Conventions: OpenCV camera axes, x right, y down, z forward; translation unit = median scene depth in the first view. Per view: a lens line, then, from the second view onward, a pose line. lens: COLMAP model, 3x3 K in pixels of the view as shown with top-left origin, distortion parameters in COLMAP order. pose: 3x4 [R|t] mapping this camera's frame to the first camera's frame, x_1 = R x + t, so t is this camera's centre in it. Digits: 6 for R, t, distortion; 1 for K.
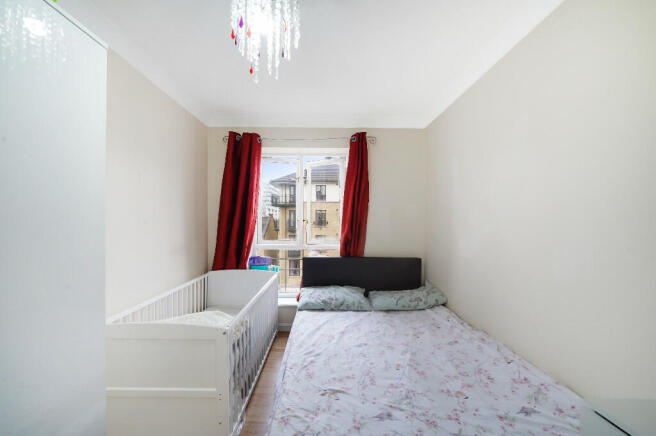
lens RADIAL K [[275.6, 0, 328.0], [0, 275.6, 218.0], [0, 0, 1]] dist [0.000771, 0.000118]
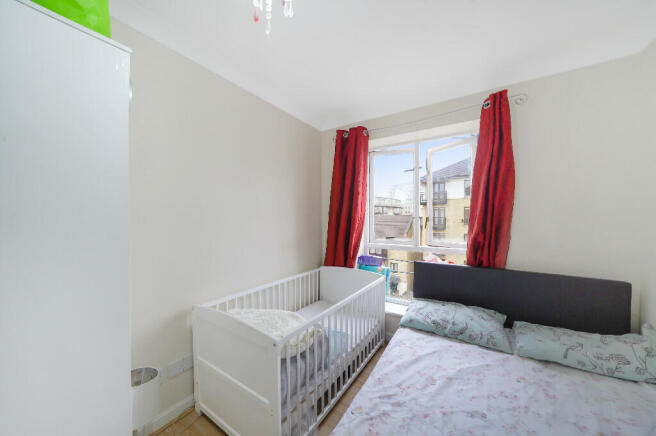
lens RADIAL K [[236.8, 0, 328.0], [0, 236.8, 218.0], [0, 0, 1]] dist [-0.010268, 0.000468]
pose [[0.815592, -0.007652, -0.578576, 0.121970], [0.011520, 0.999929, 0.003015, 0.004476], [0.578512, -0.009124, 0.815623, 0.282827]]
